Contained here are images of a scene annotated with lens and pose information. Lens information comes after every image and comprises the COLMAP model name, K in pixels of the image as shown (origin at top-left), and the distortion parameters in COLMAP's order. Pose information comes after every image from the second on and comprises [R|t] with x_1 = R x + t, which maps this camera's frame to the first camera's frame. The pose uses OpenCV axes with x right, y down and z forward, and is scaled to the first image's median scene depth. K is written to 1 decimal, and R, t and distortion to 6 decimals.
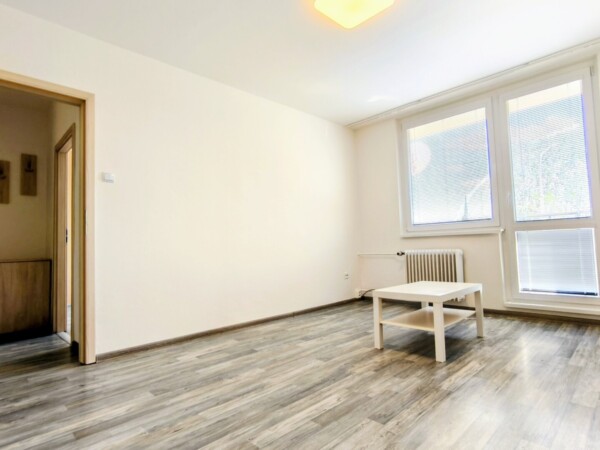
lens RADIAL K [[343.4, 0, 300.0], [0, 343.4, 225.0], [0, 0, 1]] dist [-0.000305, -0.000943]
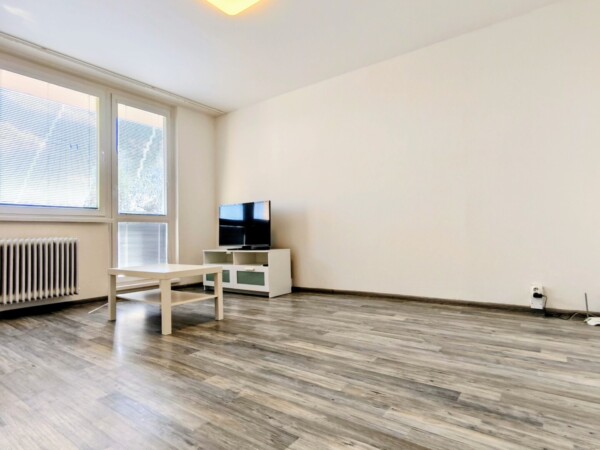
lens RADIAL K [[343.4, 0, 300.0], [0, 343.4, 225.0], [0, 0, 1]] dist [-0.000305, -0.000943]
pose [[-0.155855, 0.065973, 0.985574, -1.044946], [-0.032749, 0.996874, -0.071908, 0.165691], [-0.987237, -0.043483, -0.153208, 1.105161]]
